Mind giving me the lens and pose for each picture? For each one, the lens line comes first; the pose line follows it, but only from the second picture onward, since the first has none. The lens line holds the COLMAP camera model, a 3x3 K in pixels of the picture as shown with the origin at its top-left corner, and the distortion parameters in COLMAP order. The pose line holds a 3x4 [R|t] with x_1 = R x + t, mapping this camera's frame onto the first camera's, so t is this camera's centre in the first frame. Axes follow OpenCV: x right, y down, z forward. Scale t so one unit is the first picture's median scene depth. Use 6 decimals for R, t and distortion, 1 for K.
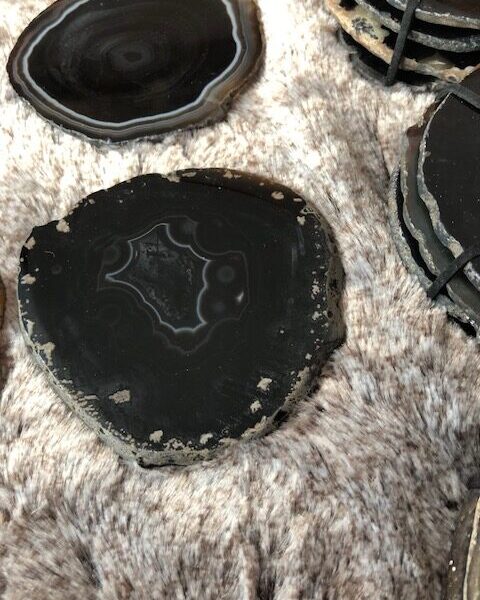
lens RADIAL K [[516.6, 0, 242.7], [0, 516.6, 326.0], [0, 0, 1]] dist [-0.003676, 0.009535]
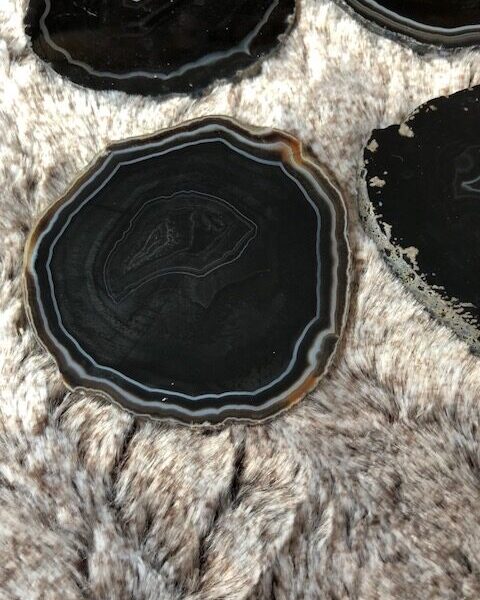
lens RADIAL K [[516.6, 0, 242.7], [0, 516.6, 326.0], [0, 0, 1]] dist [-0.003676, 0.009535]
pose [[0.996995, 0.077173, -0.006797, -0.651159], [-0.076782, 0.995987, 0.045977, 0.153902], [0.010318, -0.045317, 0.998919, 0.030192]]
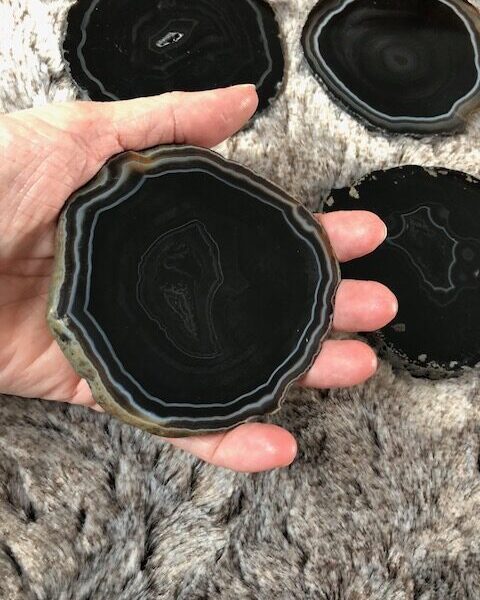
lens RADIAL K [[516.6, 0, 242.7], [0, 516.6, 326.0], [0, 0, 1]] dist [-0.003676, 0.009535]
pose [[0.969277, 0.163513, 0.183755, -0.864507], [-0.187928, 0.974282, 0.124326, 0.031956], [-0.158700, -0.155039, 0.975078, -0.326958]]
